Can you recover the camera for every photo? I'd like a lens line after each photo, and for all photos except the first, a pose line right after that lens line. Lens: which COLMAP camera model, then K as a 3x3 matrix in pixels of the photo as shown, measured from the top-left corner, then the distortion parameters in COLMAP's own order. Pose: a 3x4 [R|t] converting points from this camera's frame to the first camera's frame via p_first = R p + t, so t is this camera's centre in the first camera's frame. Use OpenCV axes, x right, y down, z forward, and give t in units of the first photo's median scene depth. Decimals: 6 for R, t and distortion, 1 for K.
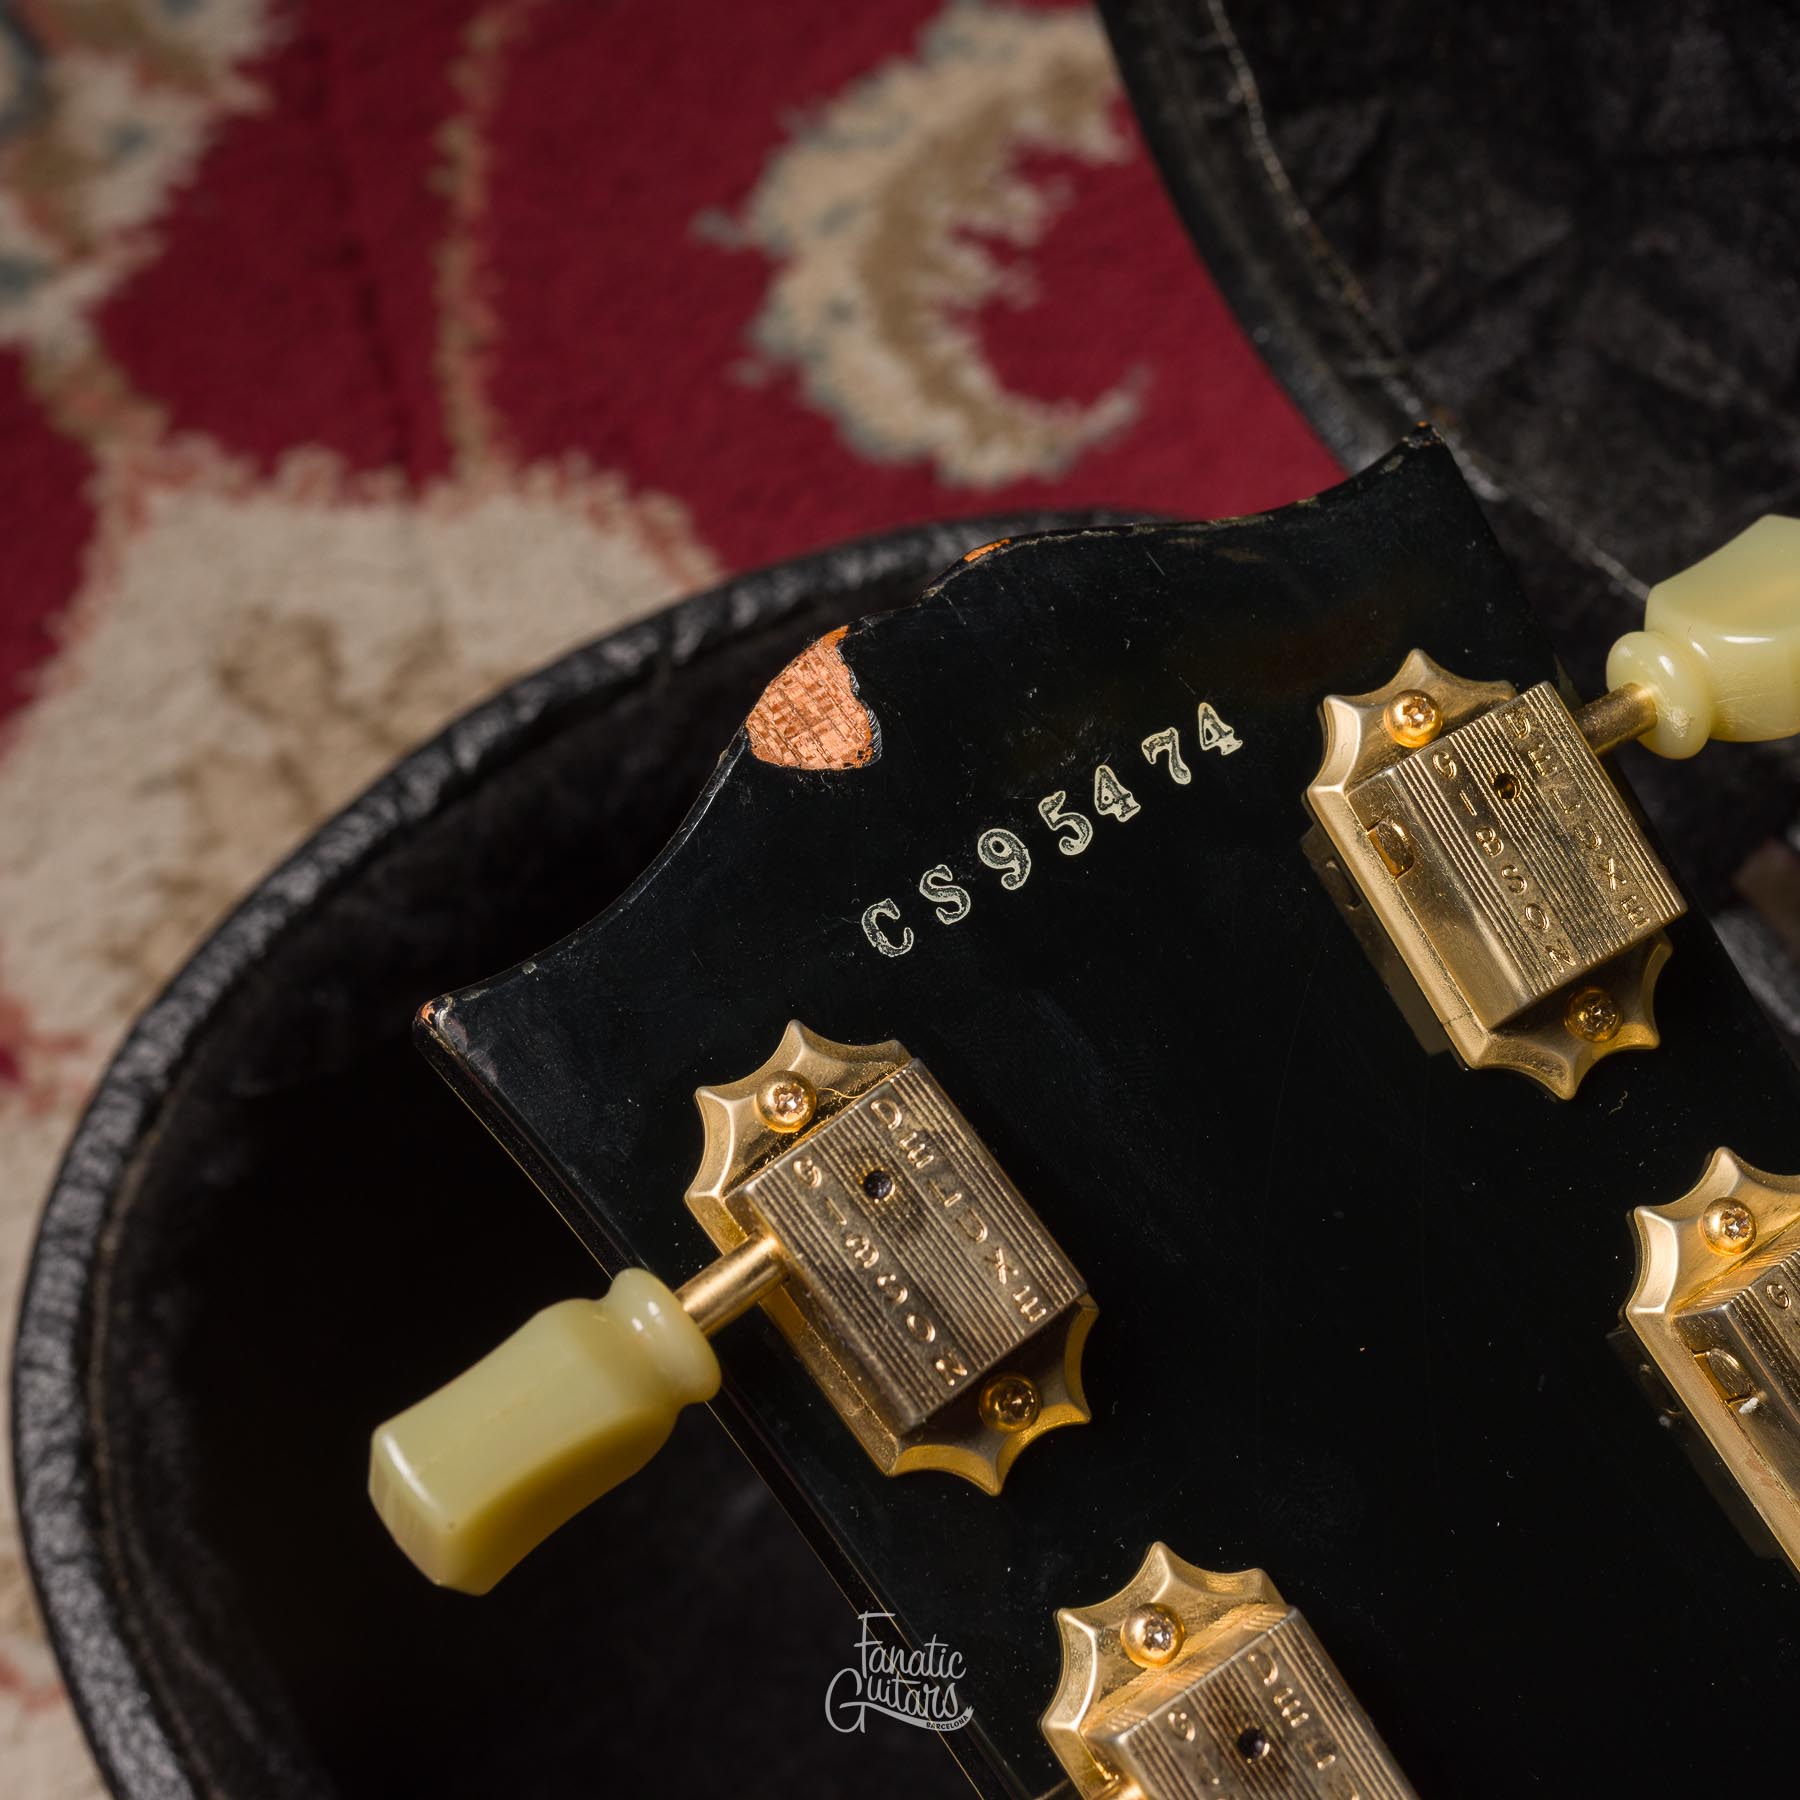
lens RADIAL K [[2946.0, 0, 898.5], [0, 2946.0, 898.6], [0, 0, 1]] dist [0.000890, 0.026178]
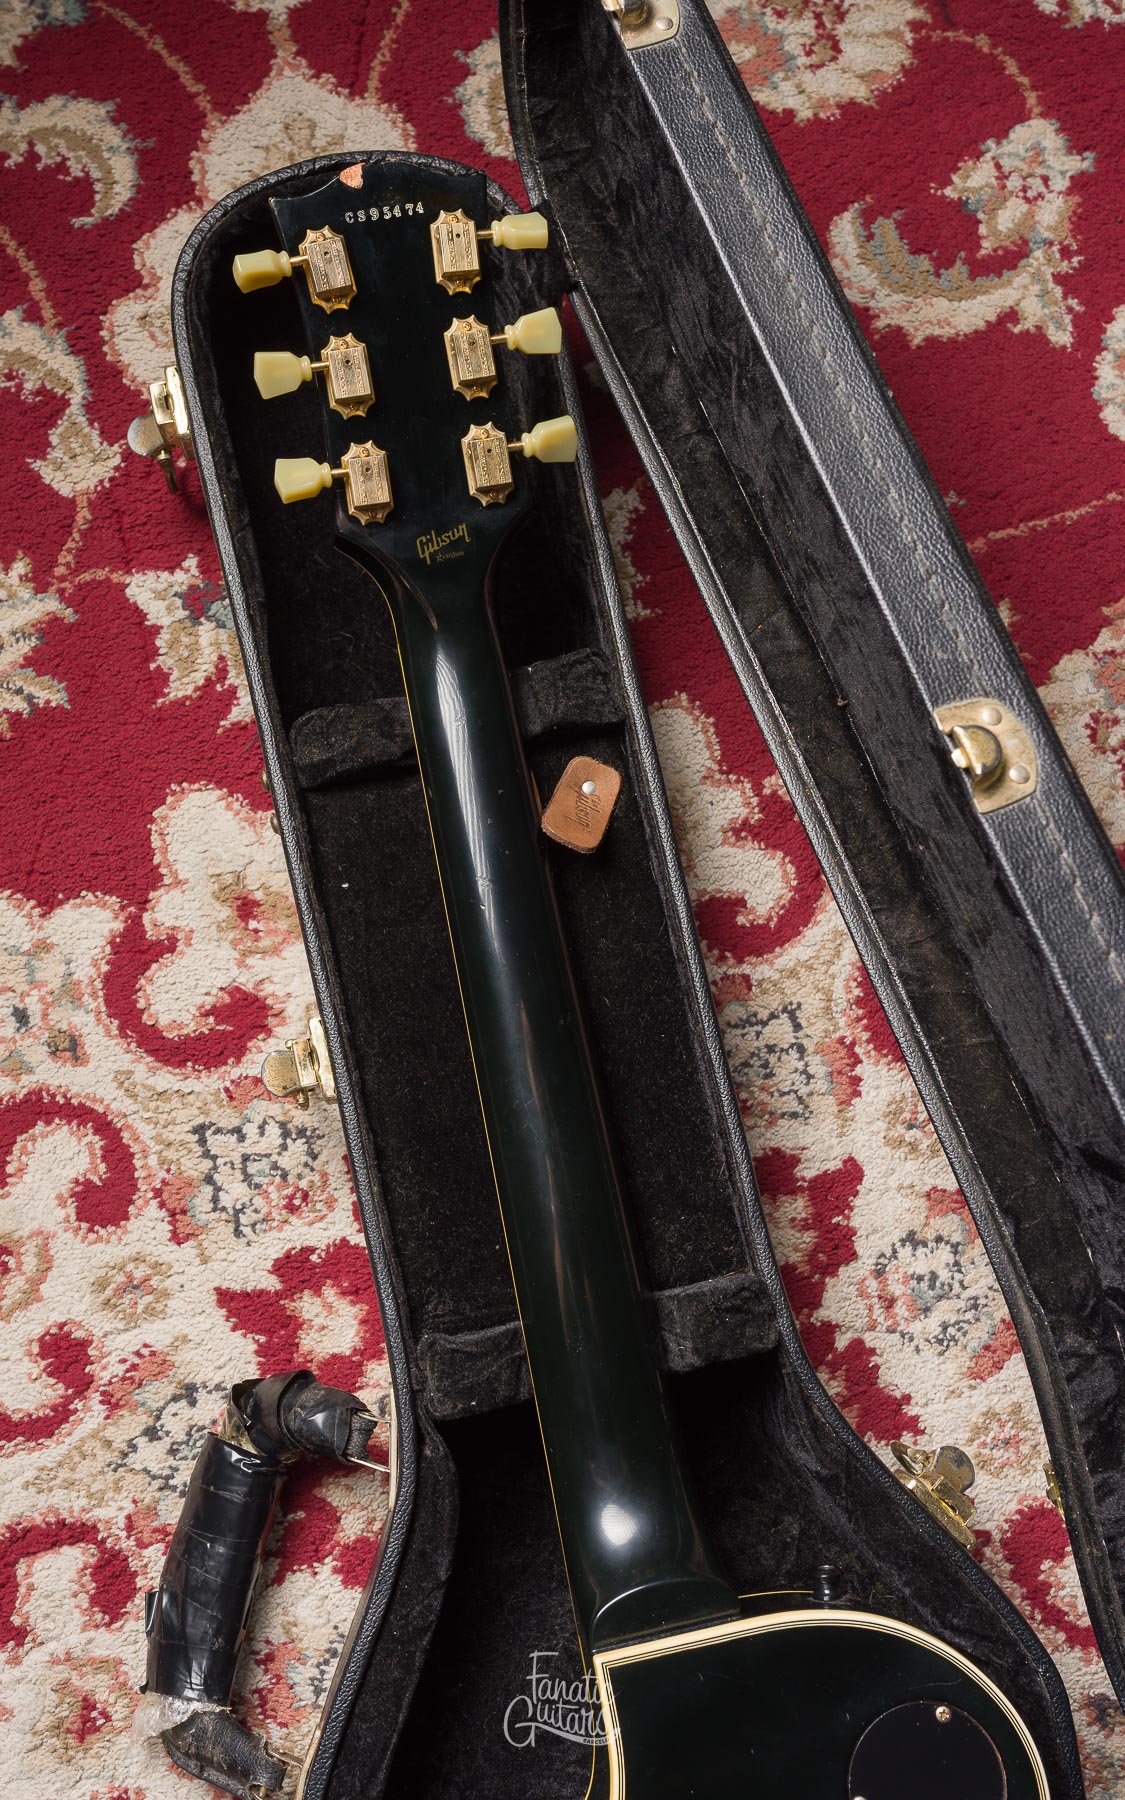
lens RADIAL K [[1876.6, 0, 531.0], [0, 1876.6, 900.2], [0, 0, 1]] dist [-0.001162, 0.000198]
pose [[0.917318, 0.397926, -0.013500, 0.697011], [-0.380440, 0.886002, 0.265078, 0.066341], [0.117442, -0.238025, 0.964133, -2.176070]]
